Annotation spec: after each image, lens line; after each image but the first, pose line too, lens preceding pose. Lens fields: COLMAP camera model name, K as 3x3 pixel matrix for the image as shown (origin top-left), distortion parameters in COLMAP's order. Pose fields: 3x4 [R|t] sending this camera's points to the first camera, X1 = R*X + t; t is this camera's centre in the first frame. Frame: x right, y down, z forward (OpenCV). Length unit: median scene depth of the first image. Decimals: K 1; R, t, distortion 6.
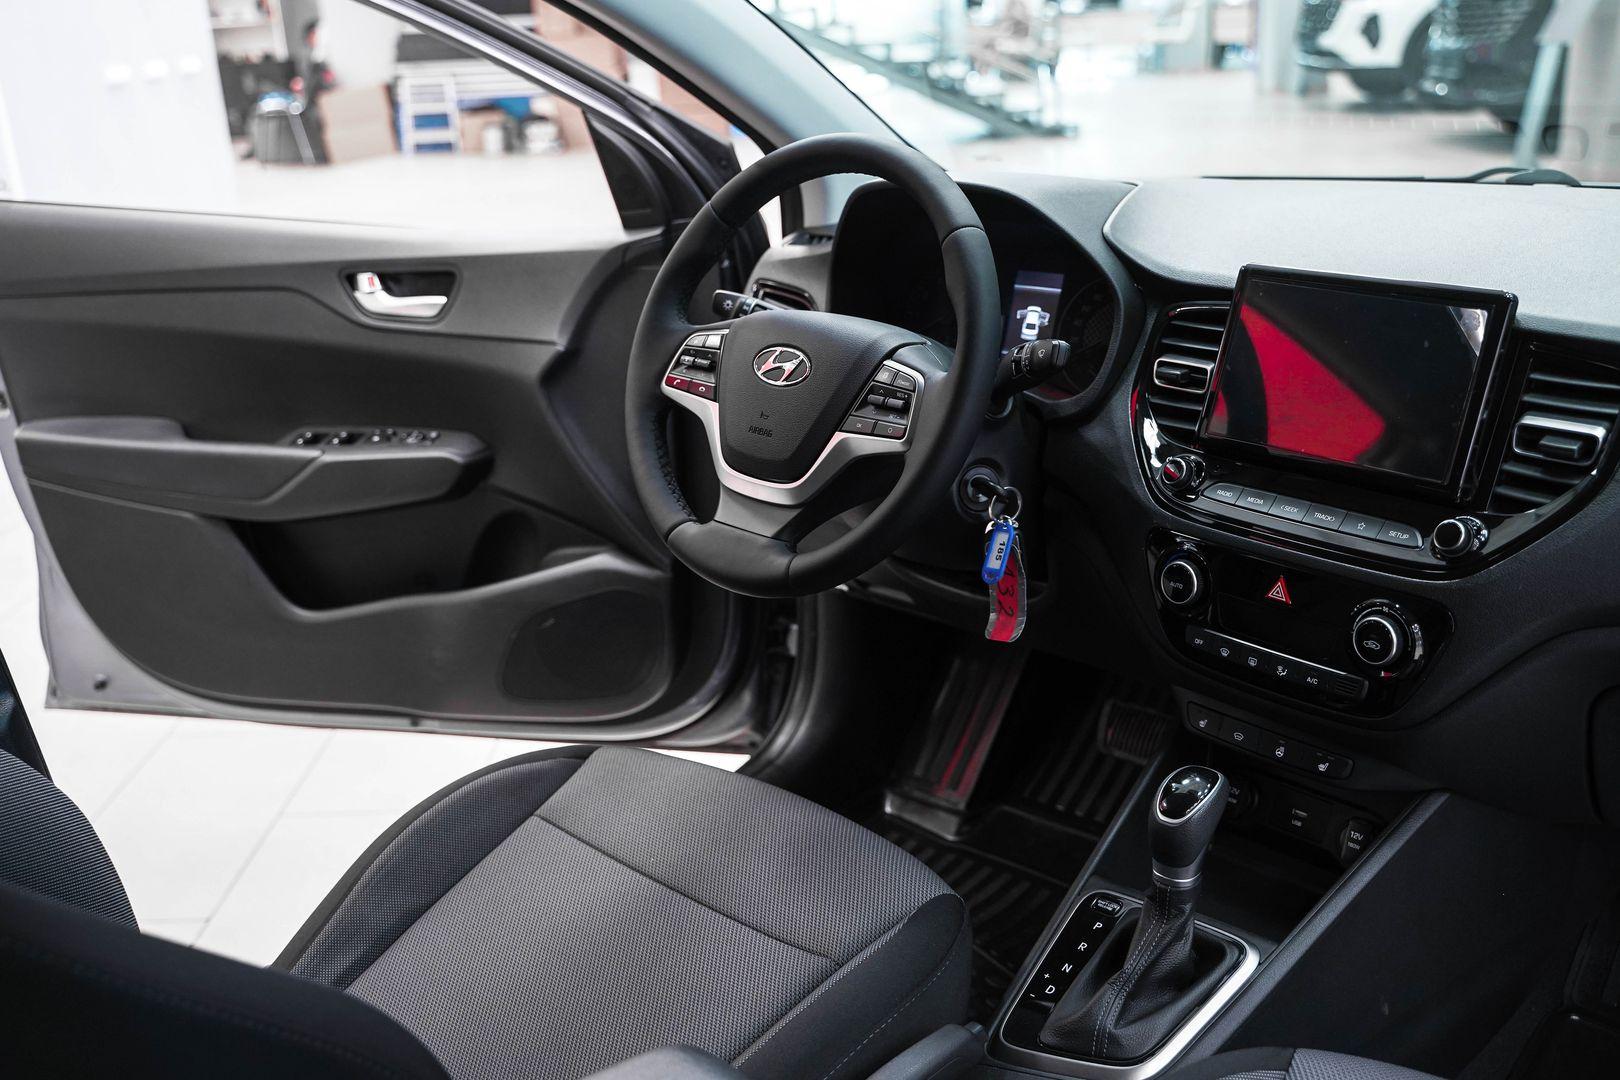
lens RADIAL K [[1629.2, 0, 810.0], [0, 1629.2, 540.0], [0, 0, 1]] dist [-0.062526, 0.127596]
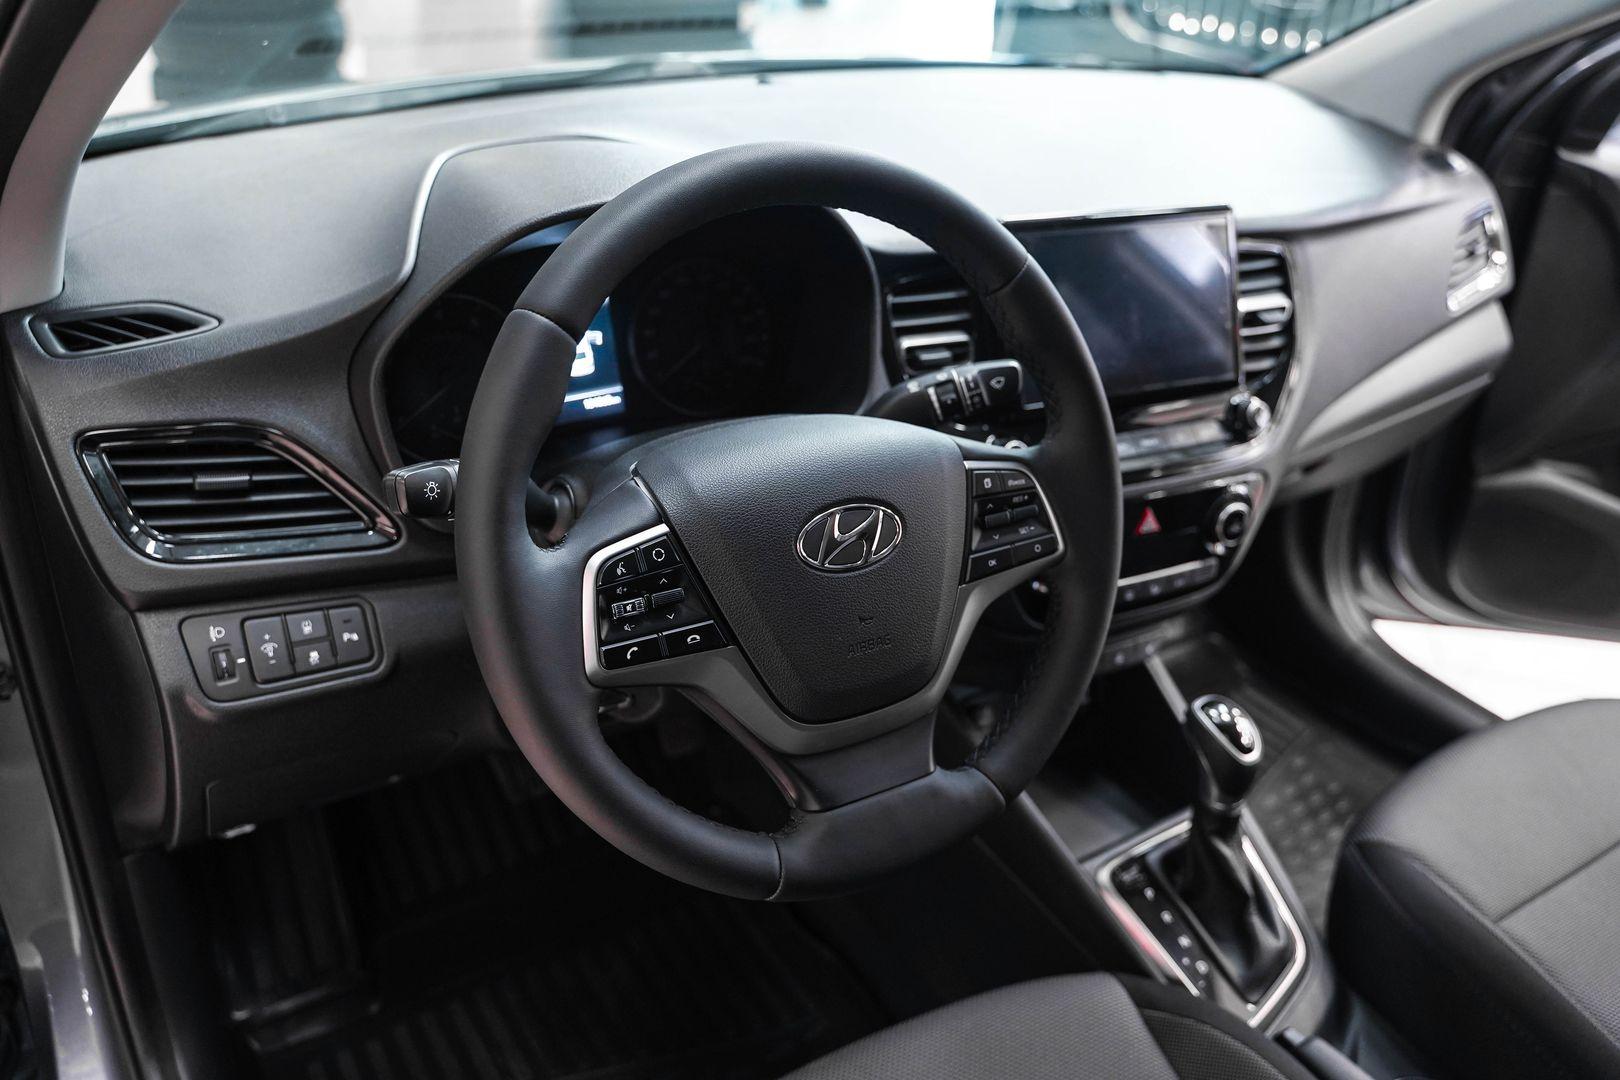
lens RADIAL K [[1322.8, 0, 810.0], [0, 1322.8, 540.0], [0, 0, 1]] dist [-0.122933, 0.104411]
pose [[0.222032, -0.425456, 0.877319, -0.428993], [0.238103, 0.896197, 0.374351, -0.274947], [-0.945520, 0.125774, 0.300286, 0.793219]]
